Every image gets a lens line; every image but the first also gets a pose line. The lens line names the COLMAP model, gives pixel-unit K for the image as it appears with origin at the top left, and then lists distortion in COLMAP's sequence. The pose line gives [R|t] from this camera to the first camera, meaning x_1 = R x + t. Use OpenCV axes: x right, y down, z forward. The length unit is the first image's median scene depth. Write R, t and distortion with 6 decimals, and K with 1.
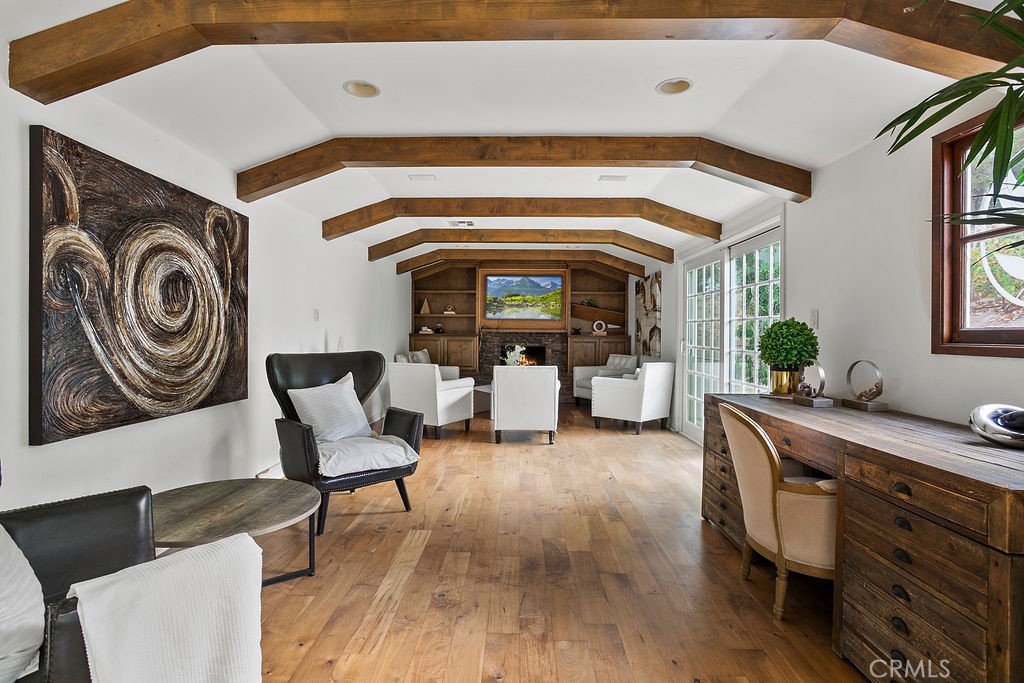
lens RADIAL K [[565.7, 0, 511.8], [0, 565.7, 340.3], [0, 0, 1]] dist [0.000944, 0.001699]
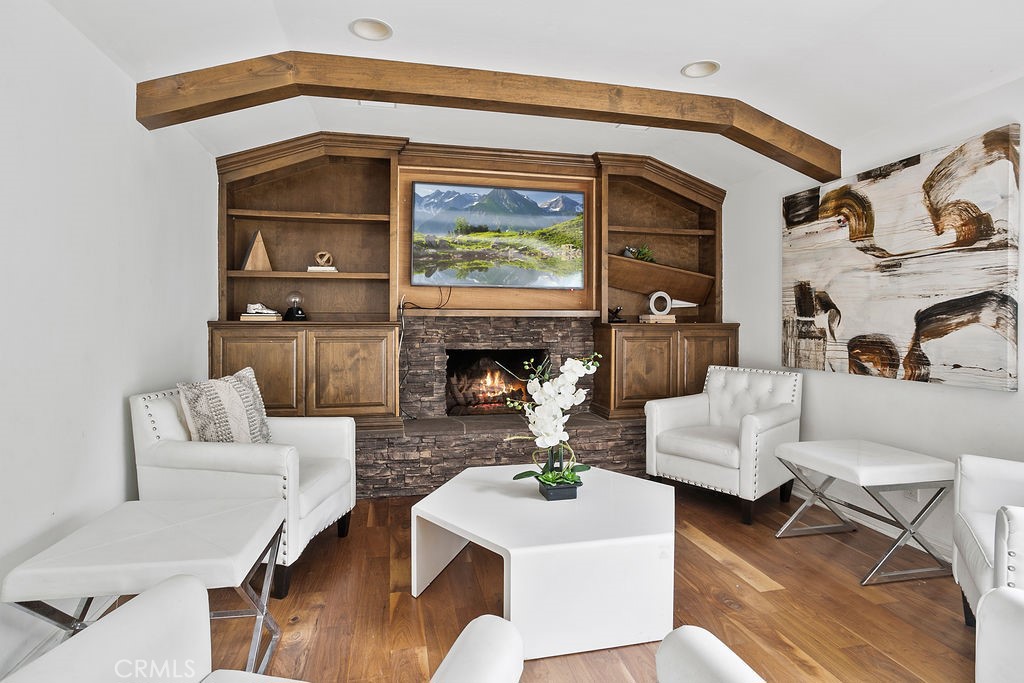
lens RADIAL K [[565.7, 0, 518.4], [0, 565.7, 315.4], [0, 0, 1]] dist [0.000944, 0.001699]
pose [[0.972013, -0.003179, 0.234907, -0.069240], [0.007471, 0.999821, -0.017381, -0.007553], [-0.234810, 0.018649, 0.971862, 0.577478]]
